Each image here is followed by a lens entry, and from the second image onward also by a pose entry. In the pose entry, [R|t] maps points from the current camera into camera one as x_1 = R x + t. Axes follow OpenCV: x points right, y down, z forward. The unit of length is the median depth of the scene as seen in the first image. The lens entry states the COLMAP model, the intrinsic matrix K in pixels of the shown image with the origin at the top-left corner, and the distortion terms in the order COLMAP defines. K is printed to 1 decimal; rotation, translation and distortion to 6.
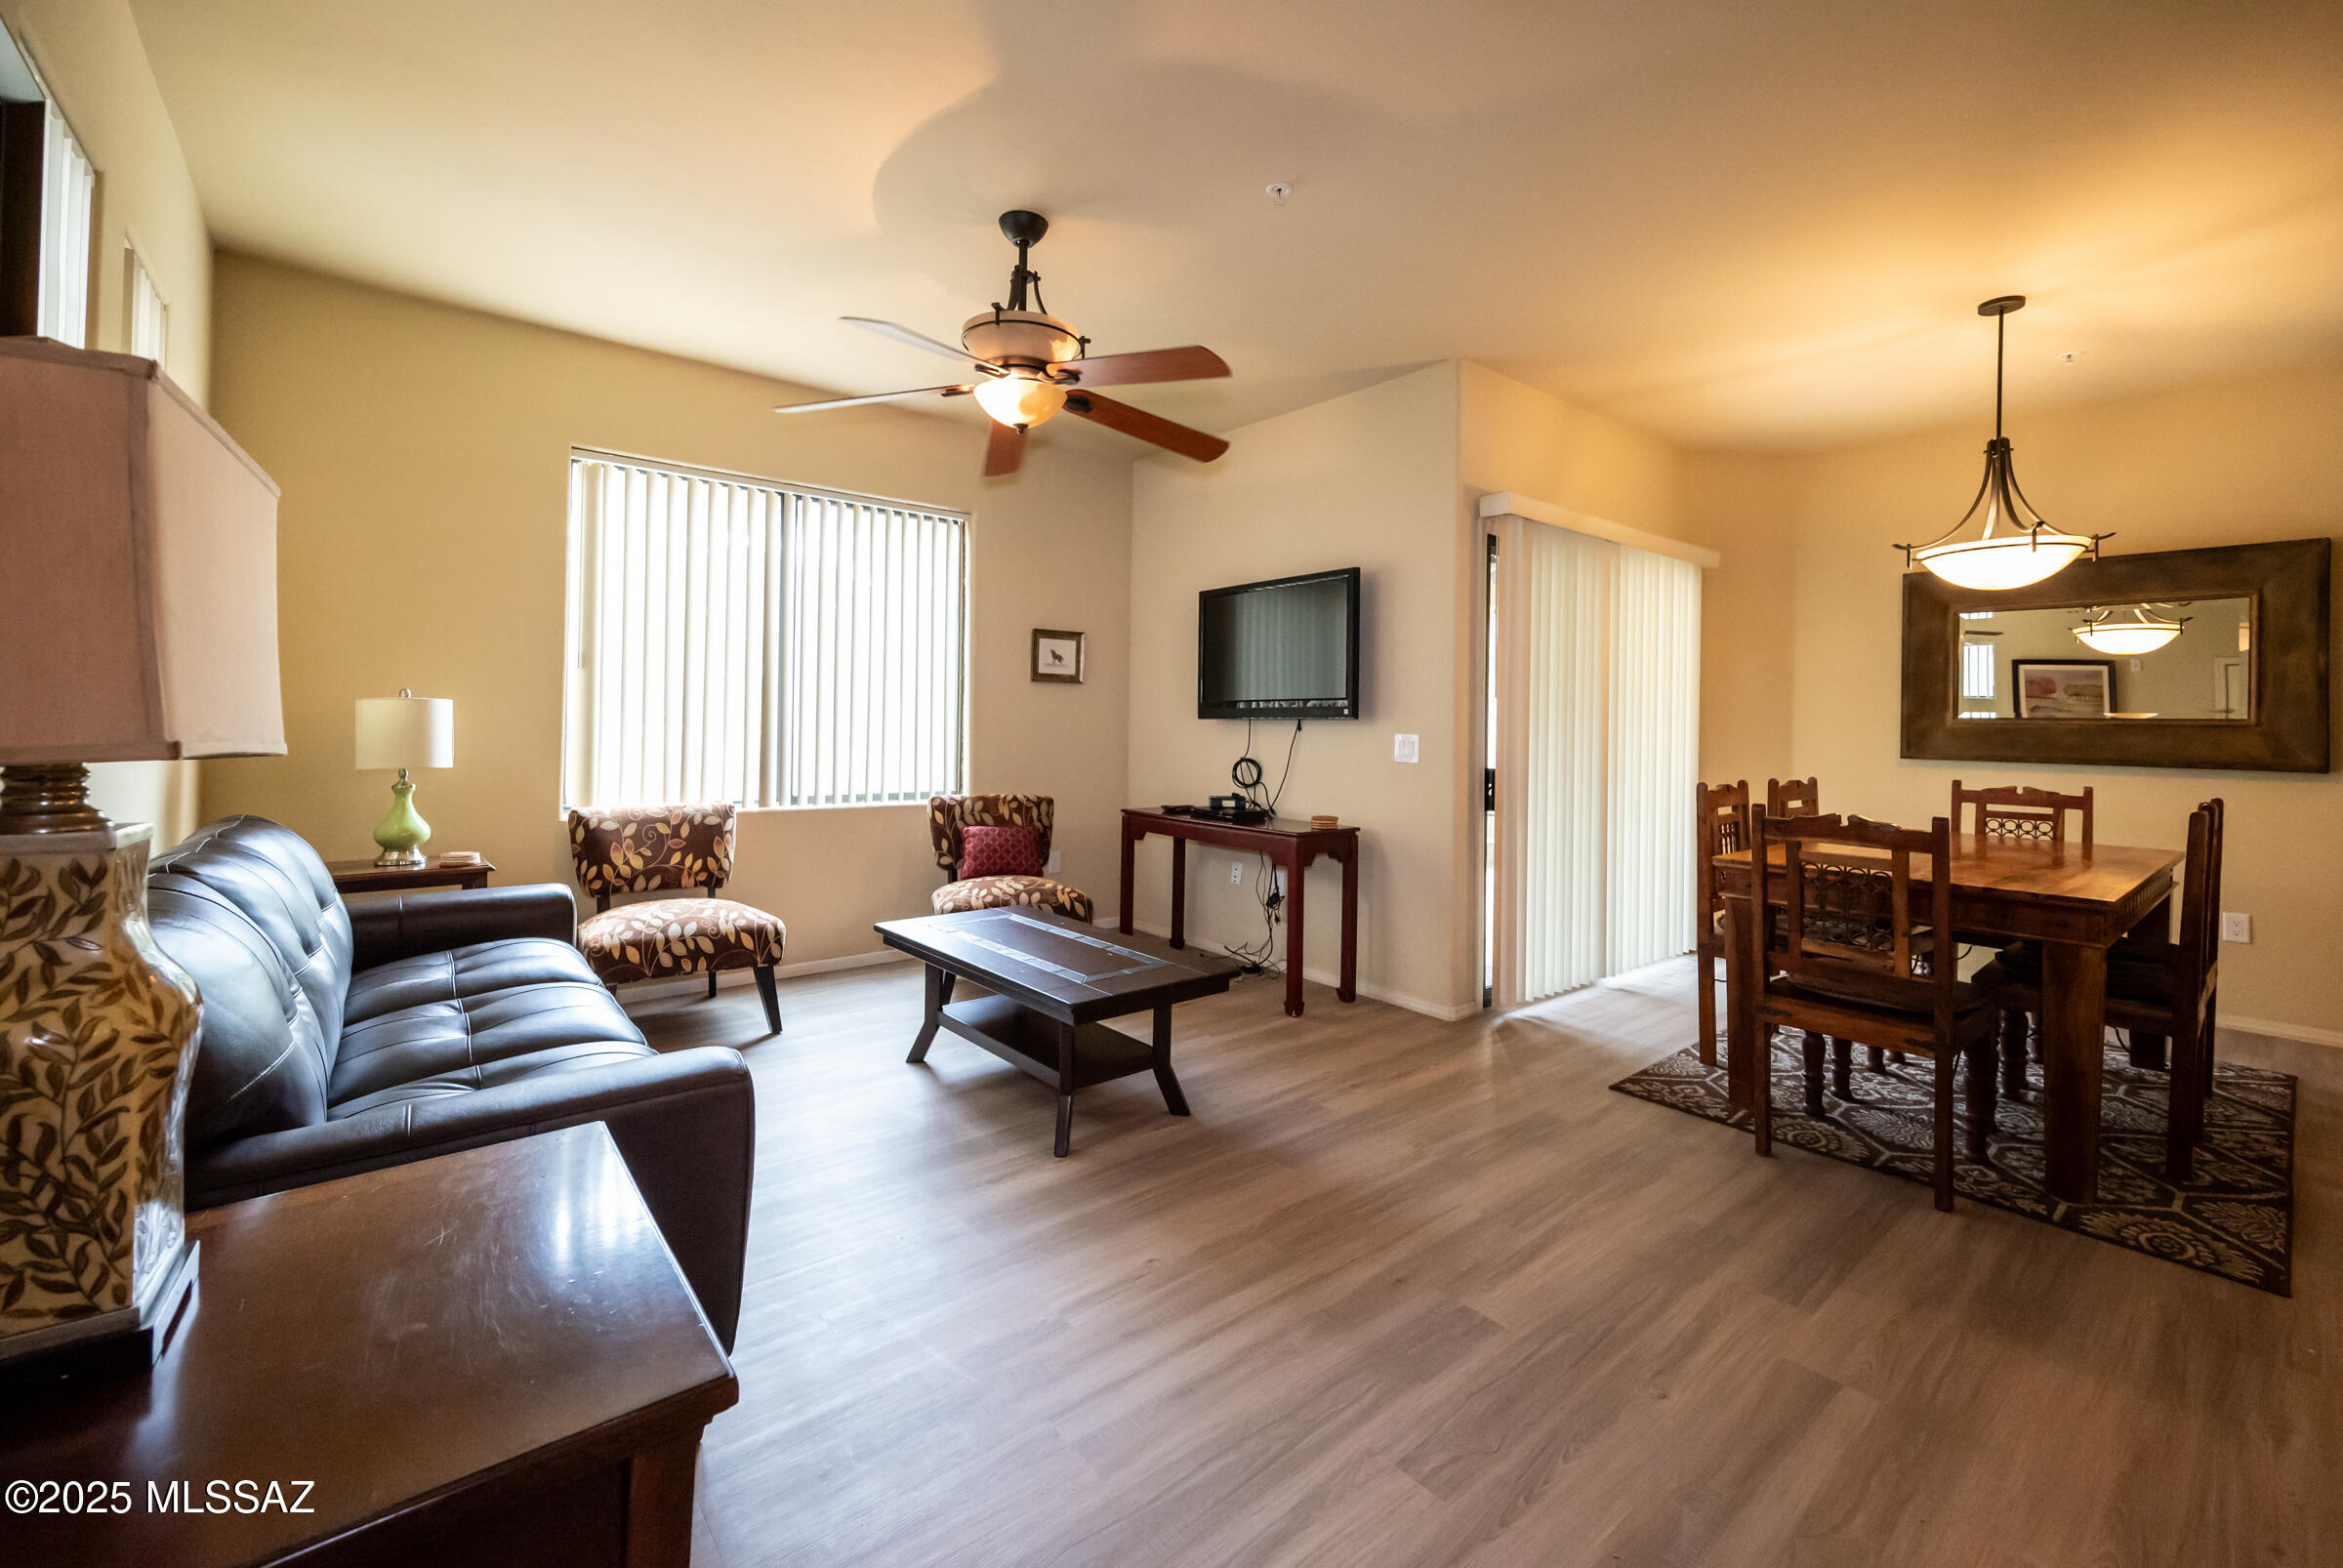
lens RADIAL K [[960.2, 0, 1167.6], [0, 960.2, 718.0], [0, 0, 1]] dist [-0.000442, -0.000054]
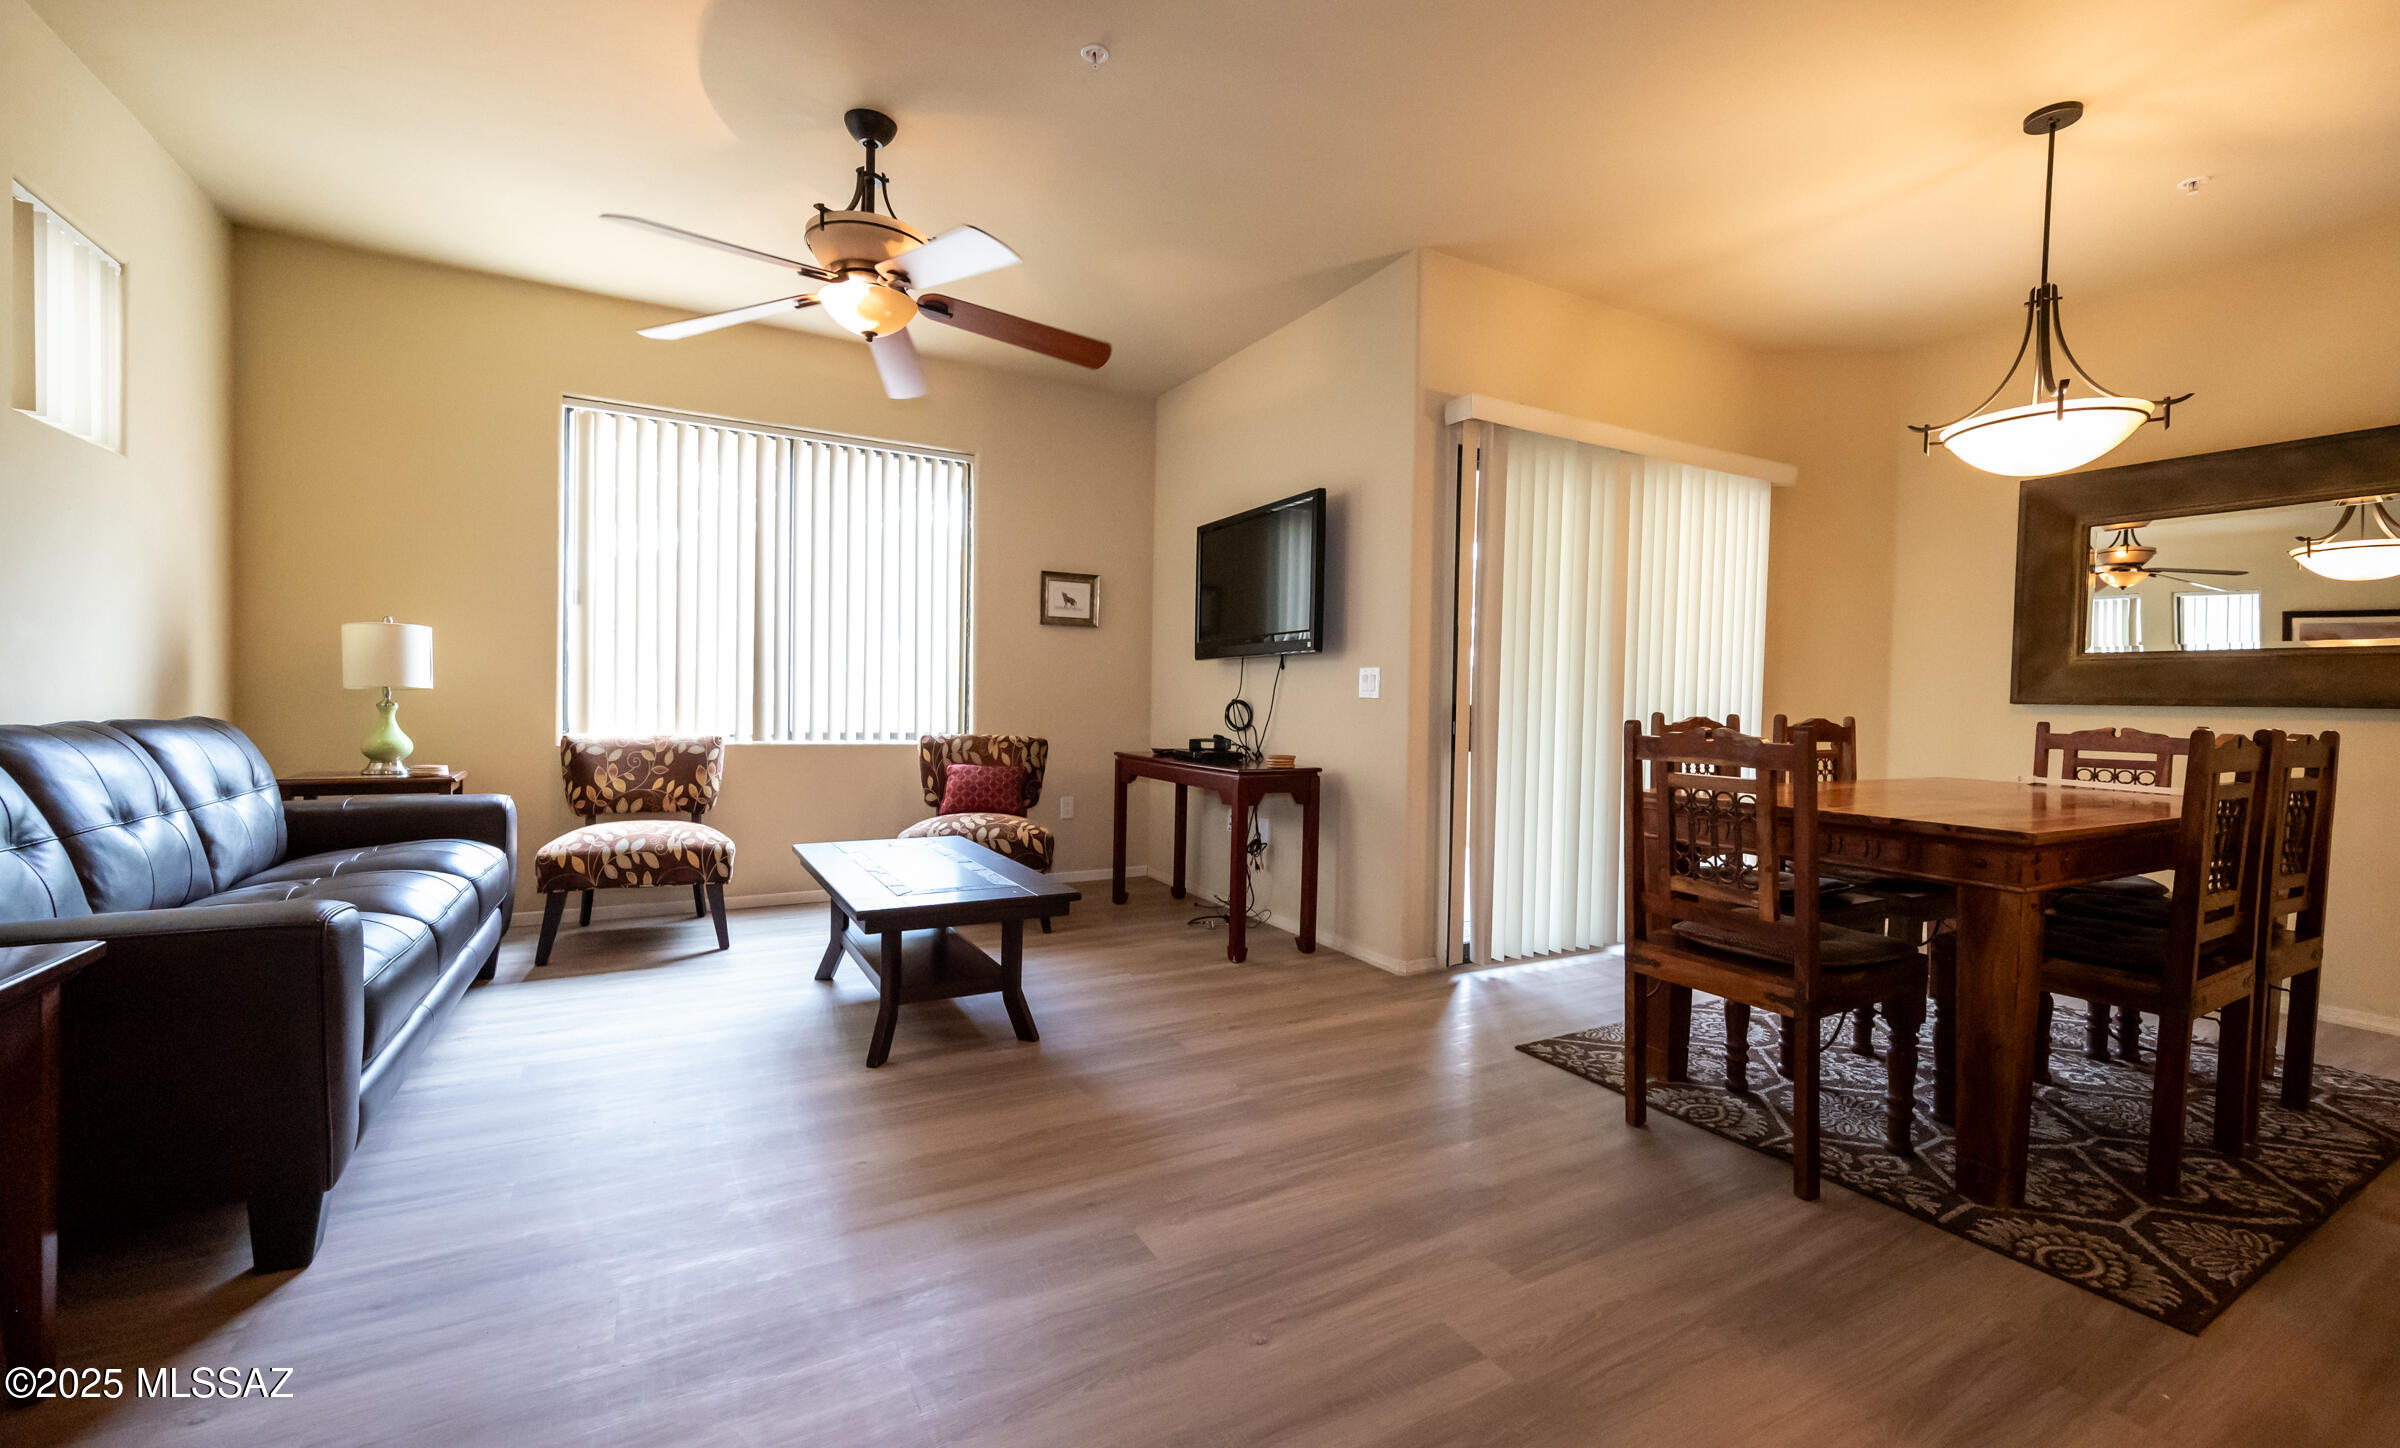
lens RADIAL K [[970.0, 0, 1200.0], [0, 970.0, 724.0], [0, 0, 1]] dist [0.000796, -0.000179]
pose [[0.984668, 0.009260, -0.174194, 0.268719], [-0.004384, 0.999588, 0.028355, 0.048628], [0.174385, -0.027156, 0.984303, 0.054161]]
